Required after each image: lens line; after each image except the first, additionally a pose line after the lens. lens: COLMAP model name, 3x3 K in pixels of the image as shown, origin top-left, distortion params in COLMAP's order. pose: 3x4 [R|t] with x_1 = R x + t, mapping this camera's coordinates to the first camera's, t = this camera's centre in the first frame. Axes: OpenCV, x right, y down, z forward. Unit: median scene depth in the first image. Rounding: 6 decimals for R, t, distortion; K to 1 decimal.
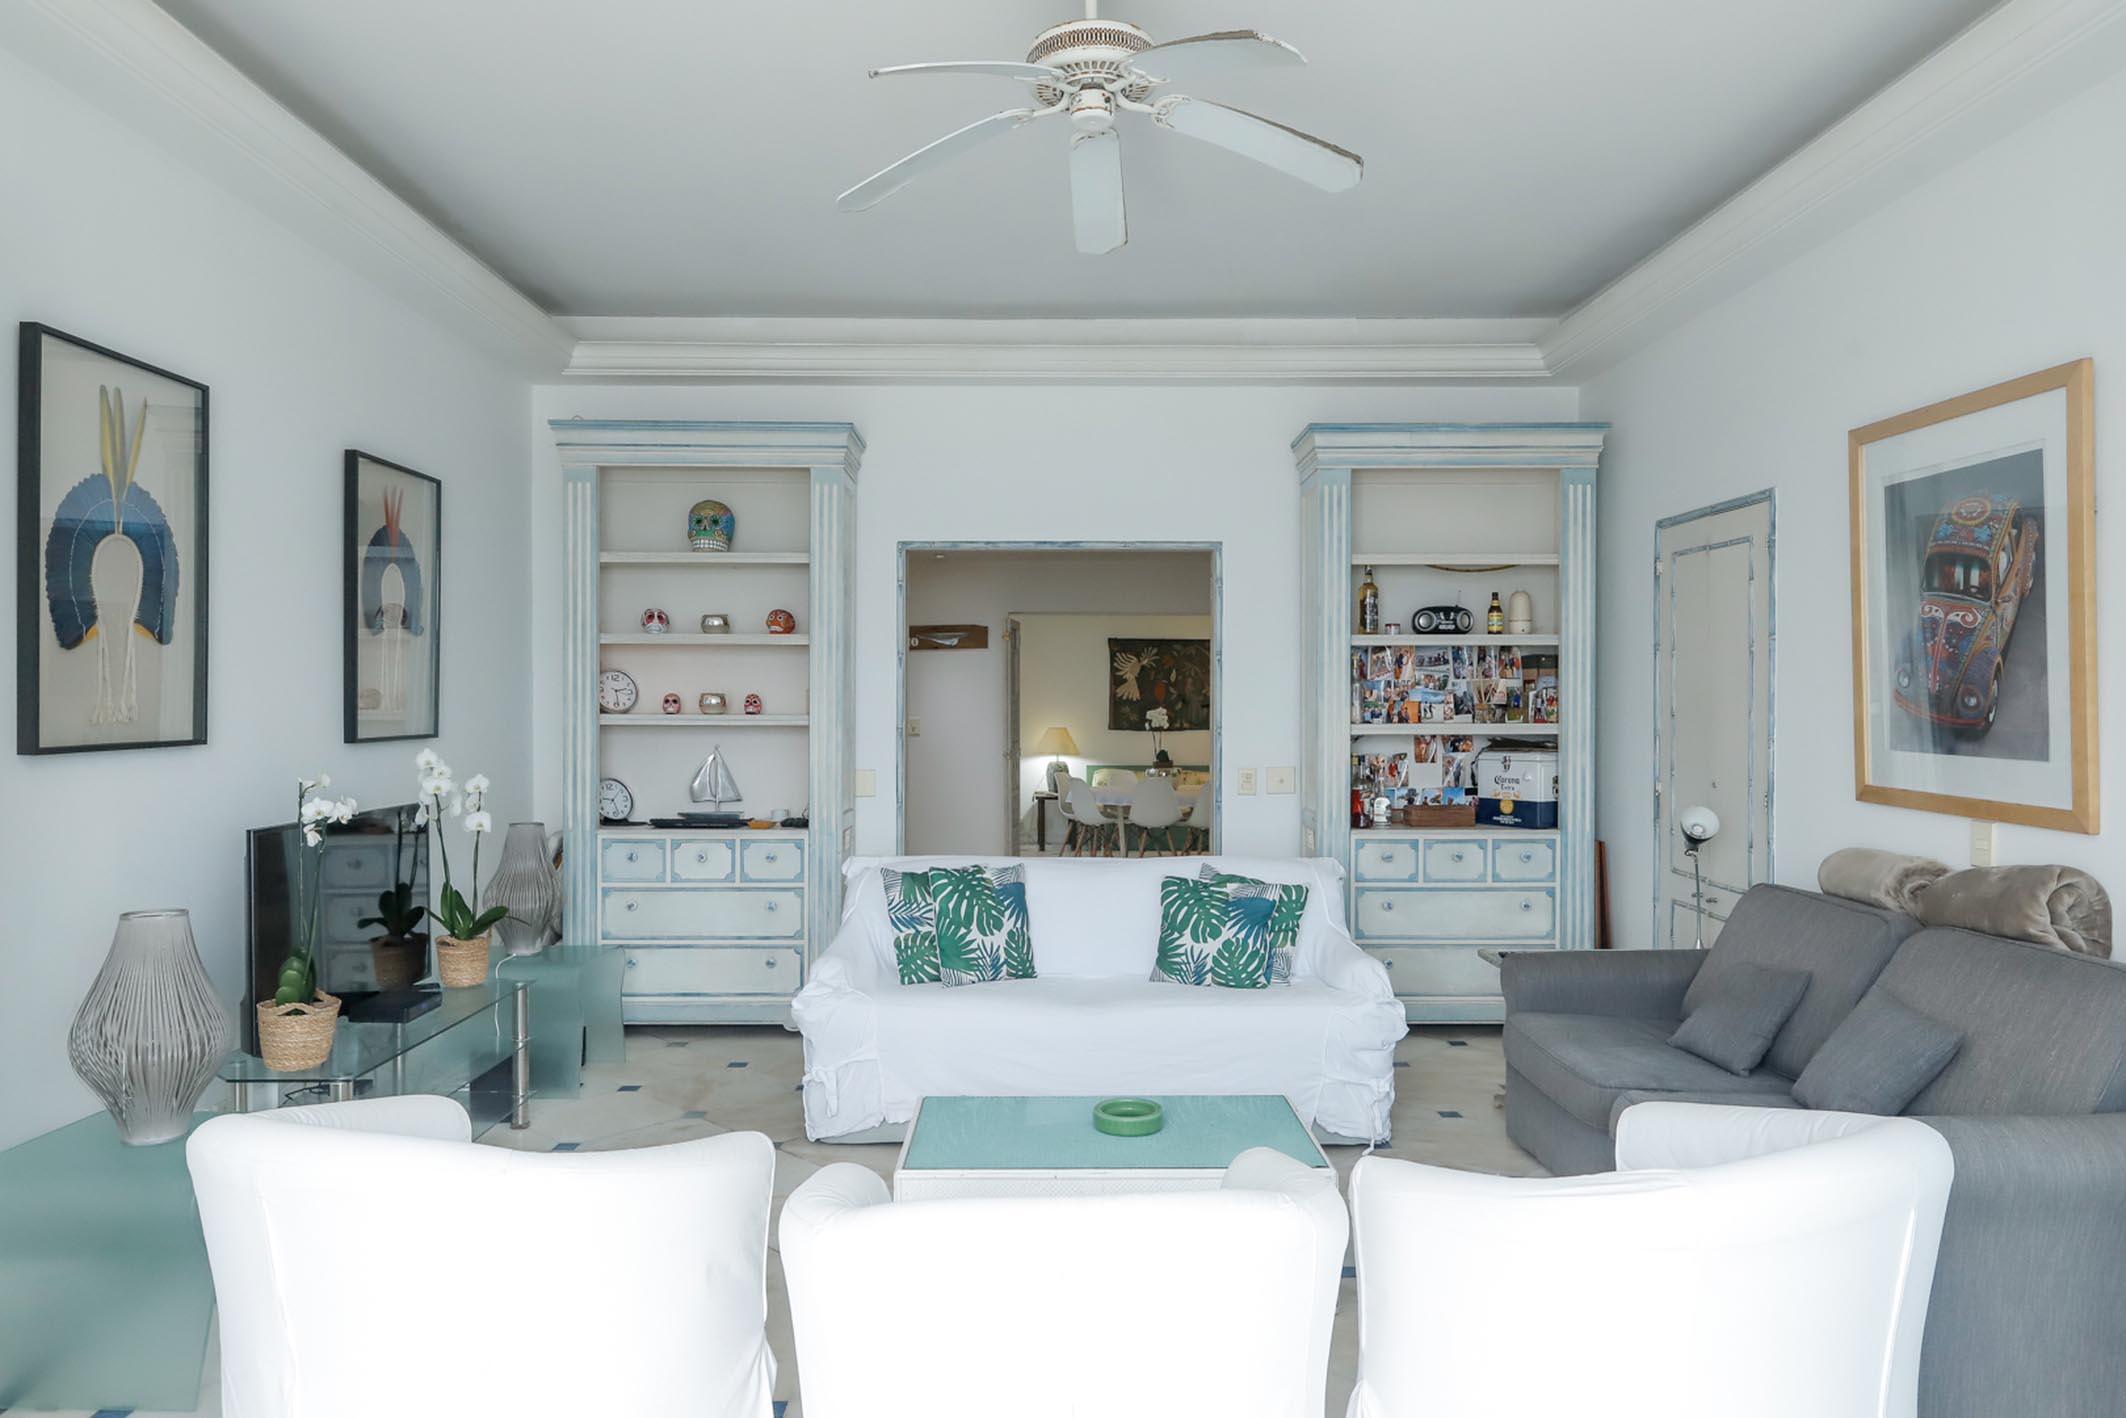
lens RADIAL K [[1357.2, 0, 1063.0], [0, 1357.2, 709.0], [0, 0, 1]] dist [0.040865, -0.000144]
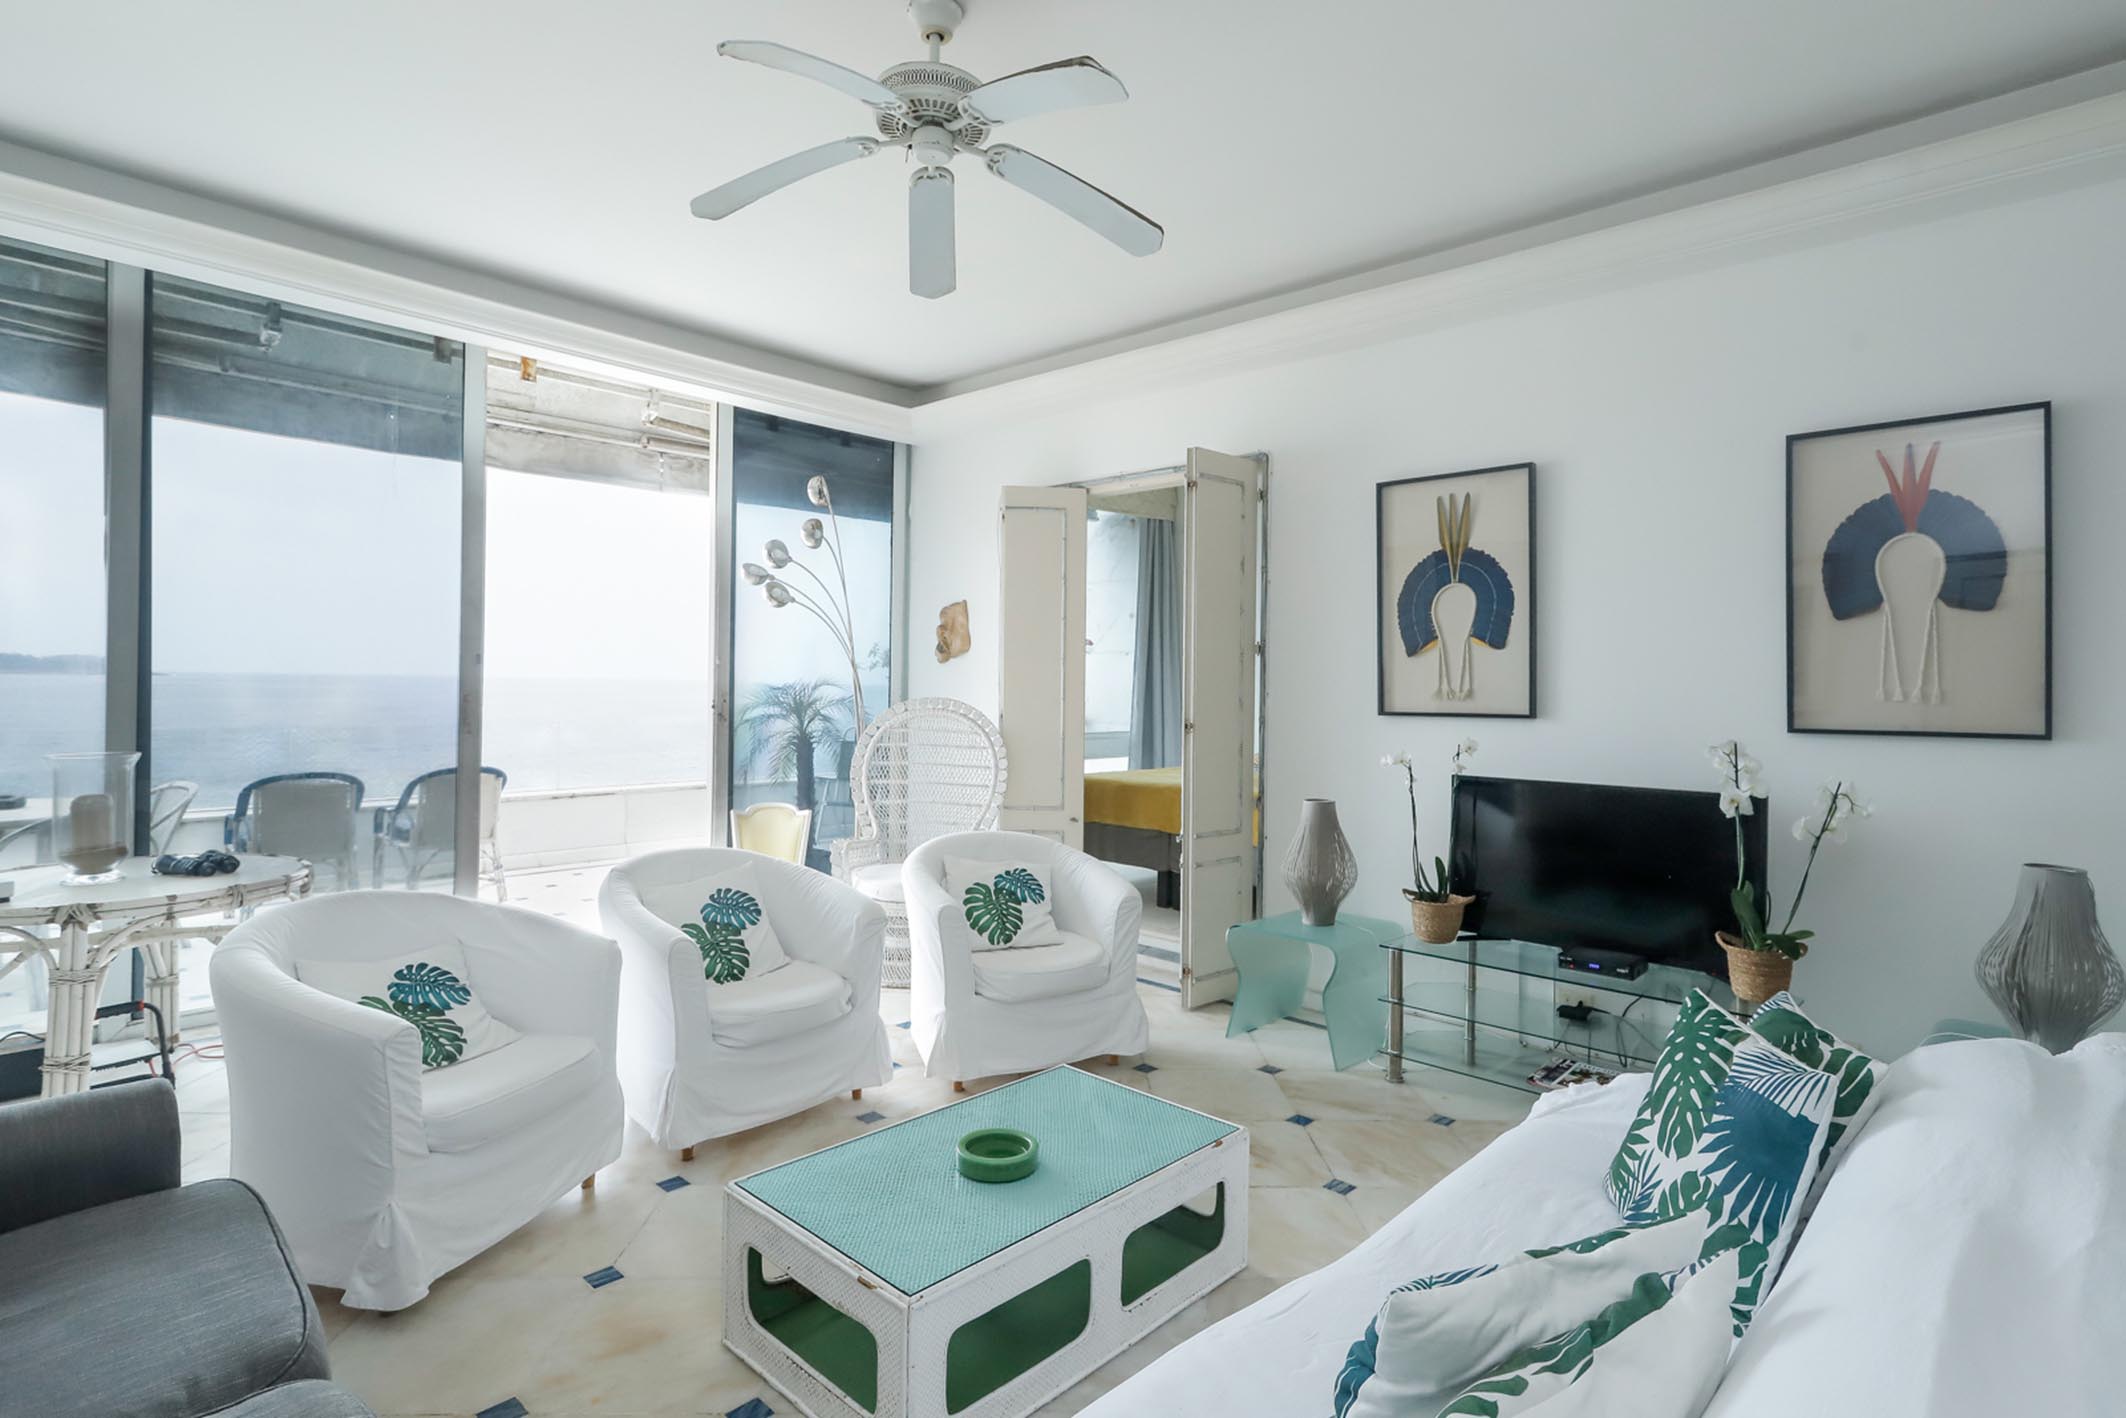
lens RADIAL K [[1050.7, 0, 1063.0], [0, 1050.7, 709.0], [0, 0, 1]] dist [0.000864, 0.000131]
pose [[-0.696268, -0.000338, -0.717782, 0.487015], [-0.021138, 0.999576, 0.020034, 0.004582], [0.717471, 0.029121, -0.695980, 1.453341]]
